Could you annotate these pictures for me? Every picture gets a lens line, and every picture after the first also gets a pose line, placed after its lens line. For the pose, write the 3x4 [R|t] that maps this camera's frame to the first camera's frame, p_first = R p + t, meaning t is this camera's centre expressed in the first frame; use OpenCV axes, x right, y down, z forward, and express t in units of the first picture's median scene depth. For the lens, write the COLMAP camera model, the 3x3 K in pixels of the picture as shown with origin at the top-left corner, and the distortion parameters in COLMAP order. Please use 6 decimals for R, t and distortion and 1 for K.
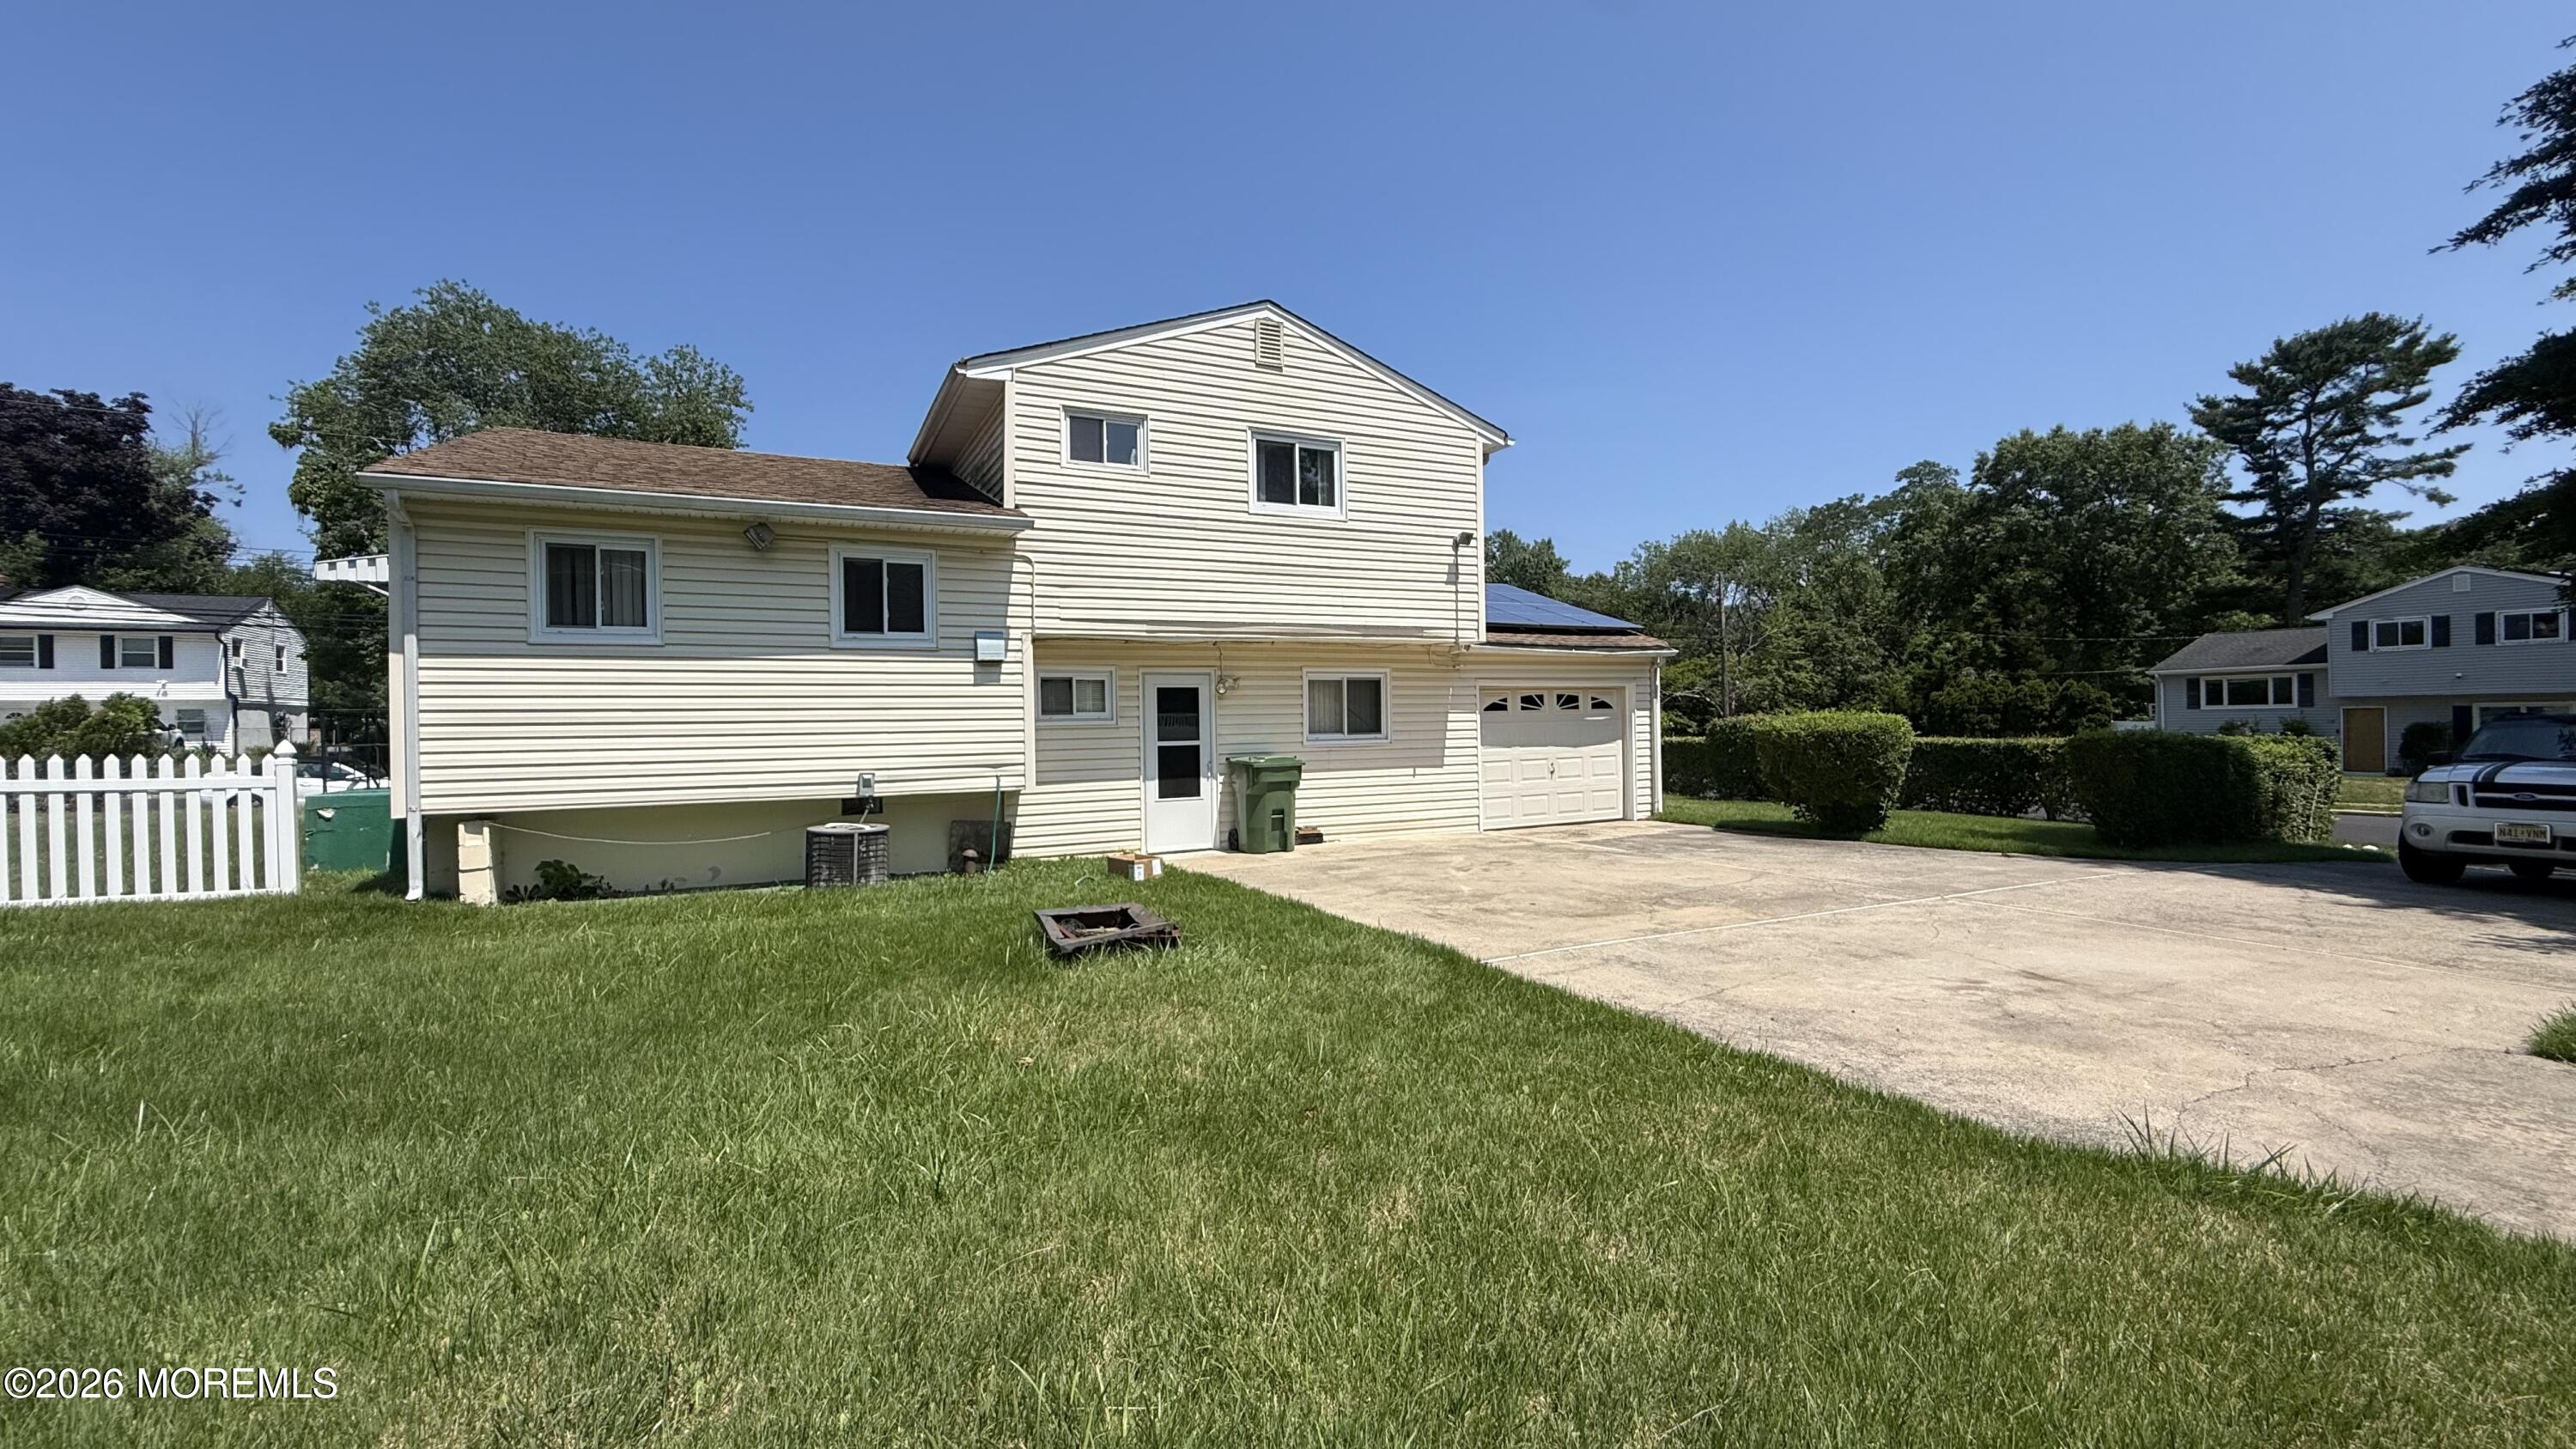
lens RADIAL K [[1006.4, 0, 1279.8], [0, 1006.4, 724.0], [0, 0, 1]] dist [0.000799, 0.000068]
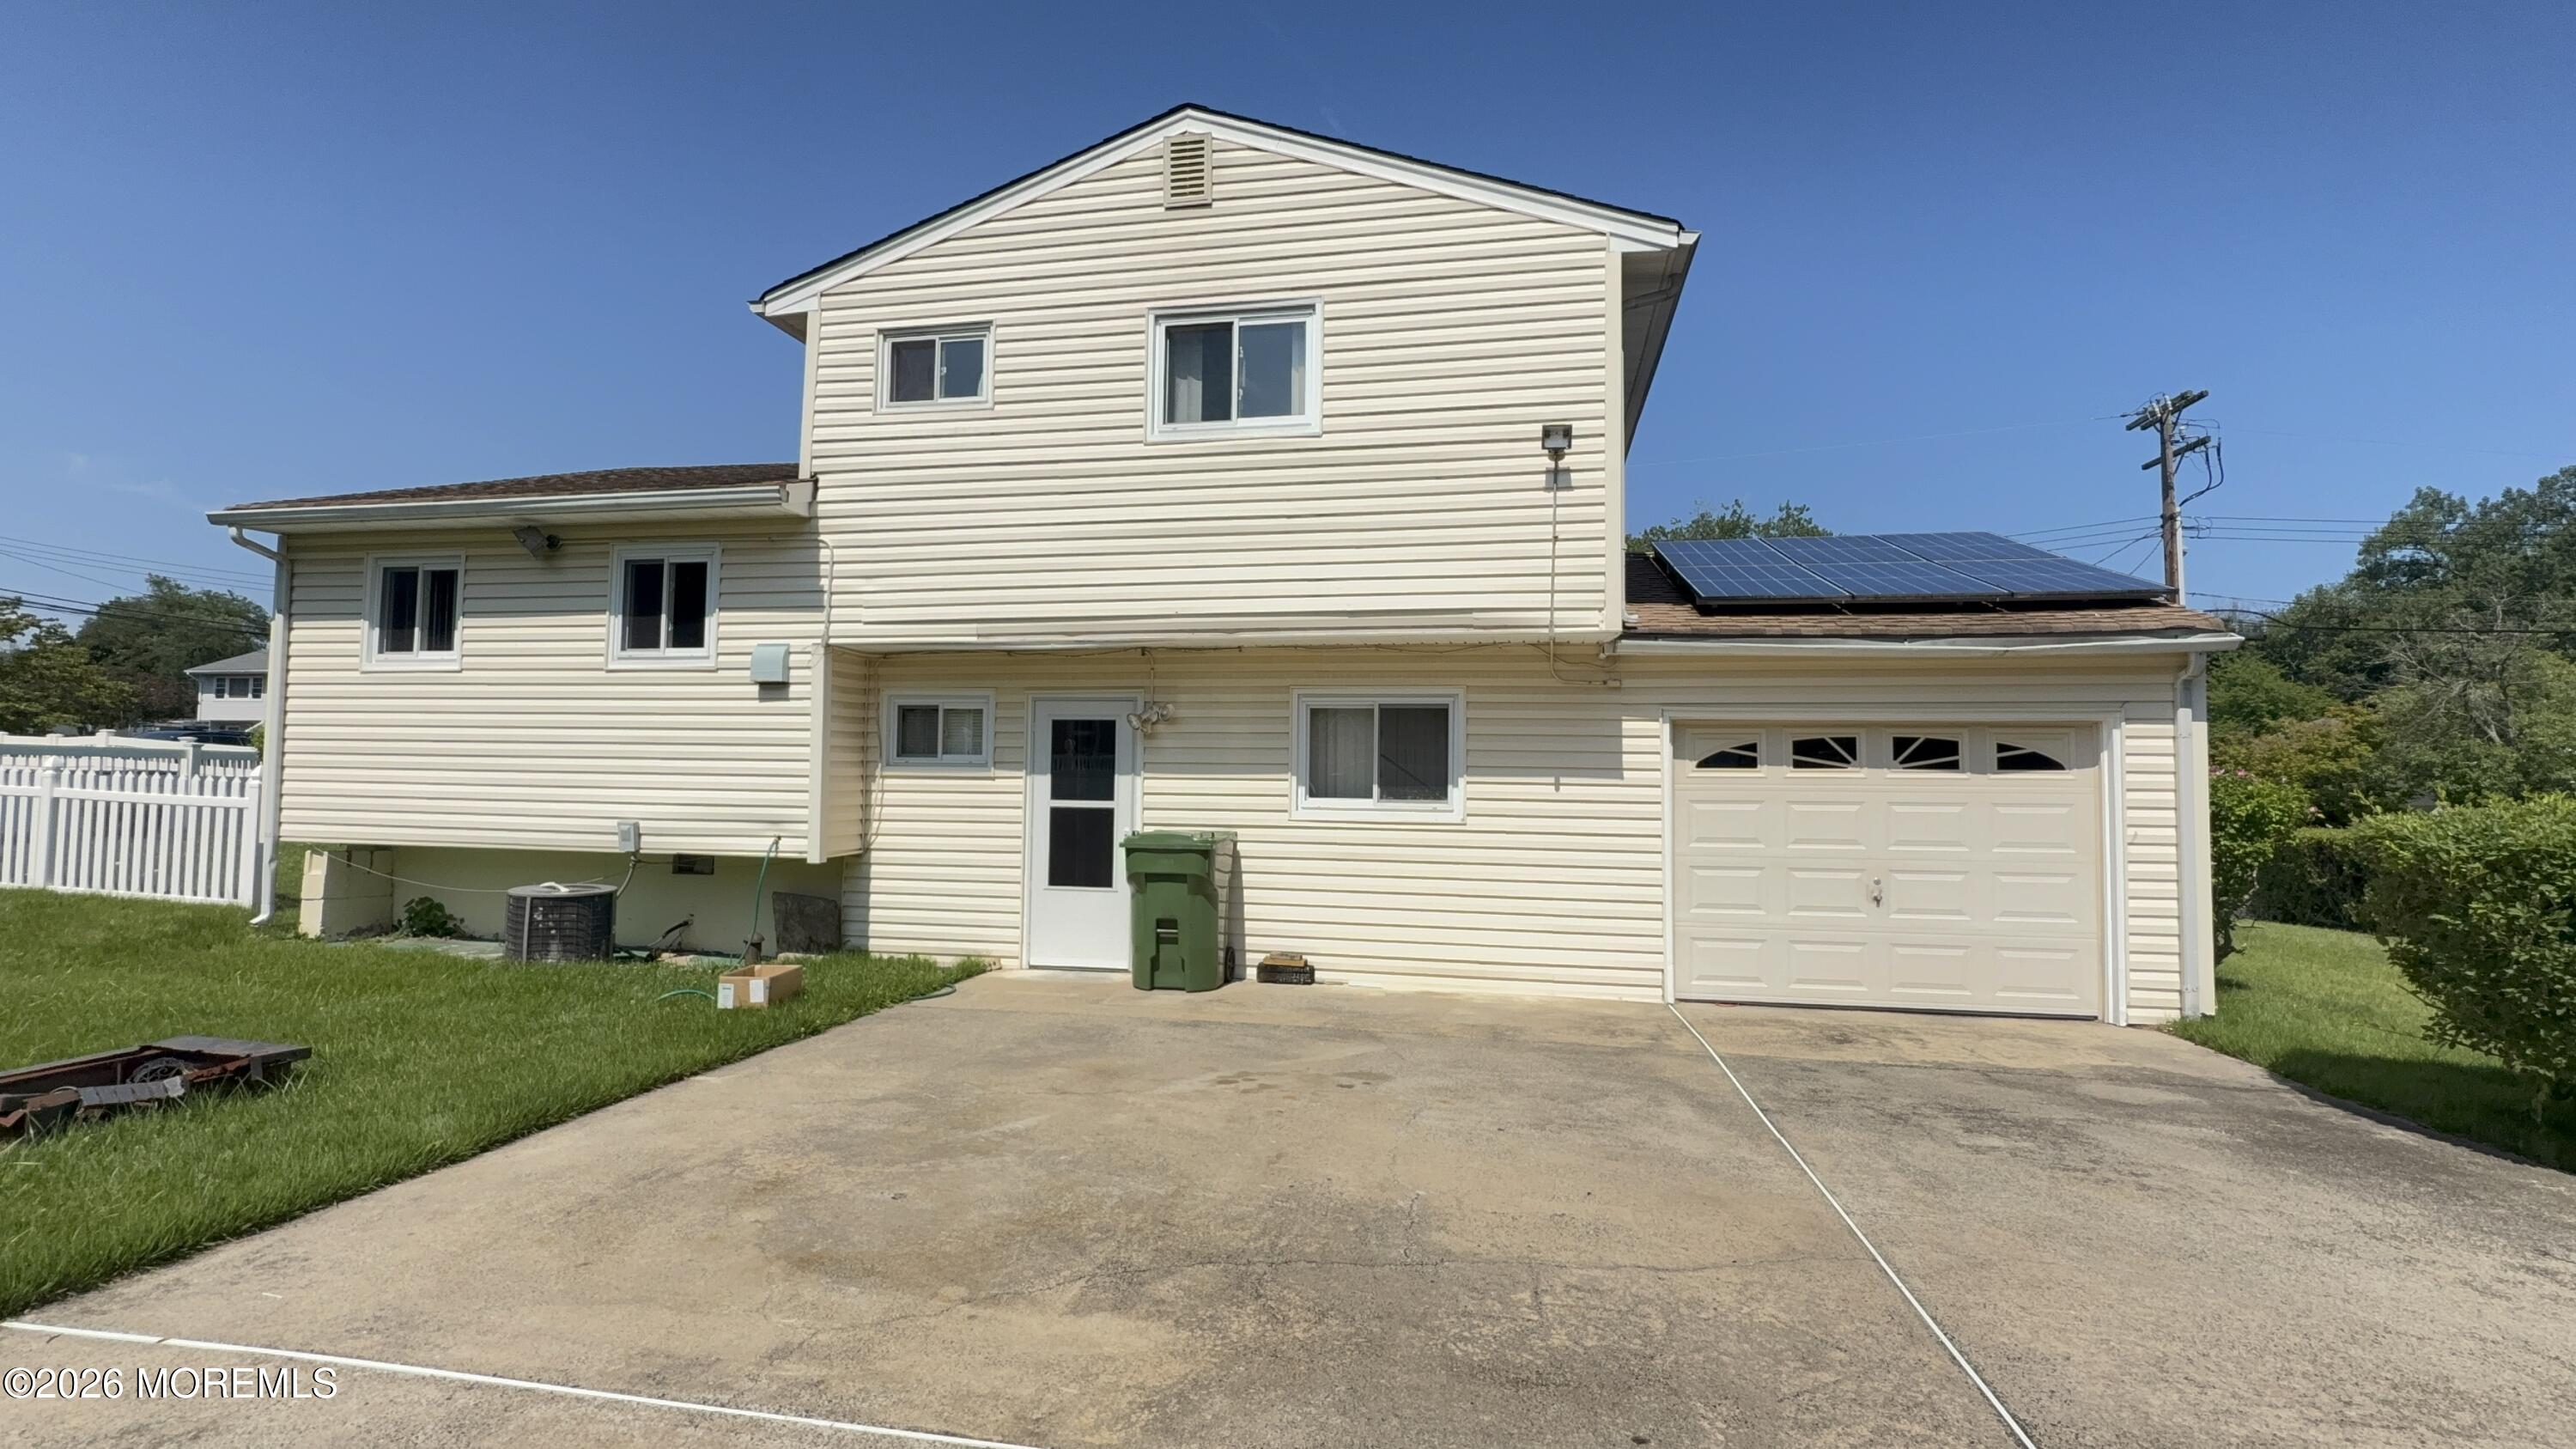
lens RADIAL K [[1179.5, 0, 1280.4], [0, 1179.5, 719.8], [0, 0, 1]] dist [0.001003, -0.000157]
pose [[0.790016, -0.003228, -0.613077, 0.486259], [-0.028133, 0.998742, -0.041511, -0.007332], [0.612440, 0.050042, 0.788932, 0.471491]]
